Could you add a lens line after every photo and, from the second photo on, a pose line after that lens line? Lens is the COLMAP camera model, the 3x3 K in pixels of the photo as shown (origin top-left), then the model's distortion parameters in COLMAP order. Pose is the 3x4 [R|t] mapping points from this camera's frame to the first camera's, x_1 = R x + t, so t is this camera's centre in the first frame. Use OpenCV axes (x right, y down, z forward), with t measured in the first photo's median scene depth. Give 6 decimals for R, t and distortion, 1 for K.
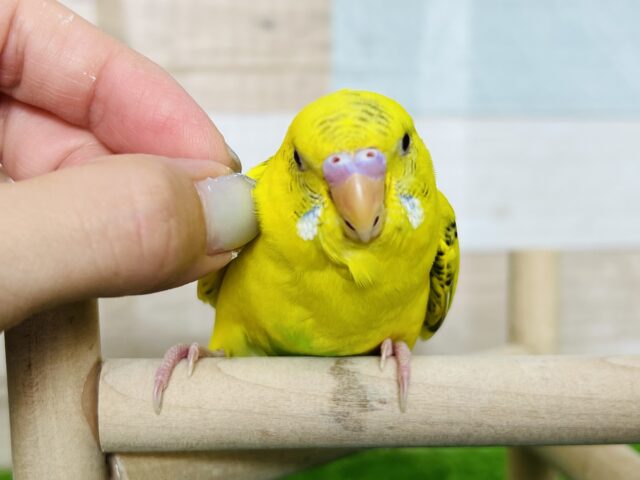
lens RADIAL K [[1014.4, 0, 320.0], [0, 1014.4, 240.0], [0, 0, 1]] dist [0.200519, -0.990442]
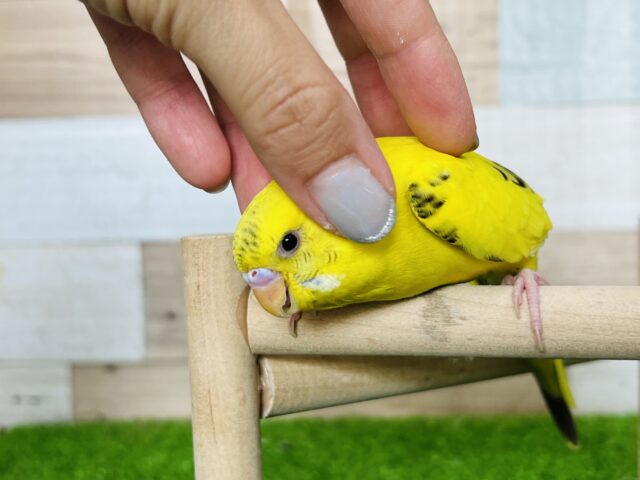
lens RADIAL K [[1014.4, 0, 320.0], [0, 1014.4, 240.0], [0, 0, 1]] dist [0.200519, -0.990442]
pose [[0.973115, -0.008072, -0.230179, 0.179800], [0.006243, 0.999943, -0.008676, 0.070482], [0.230236, 0.007006, 0.973110, -0.273376]]
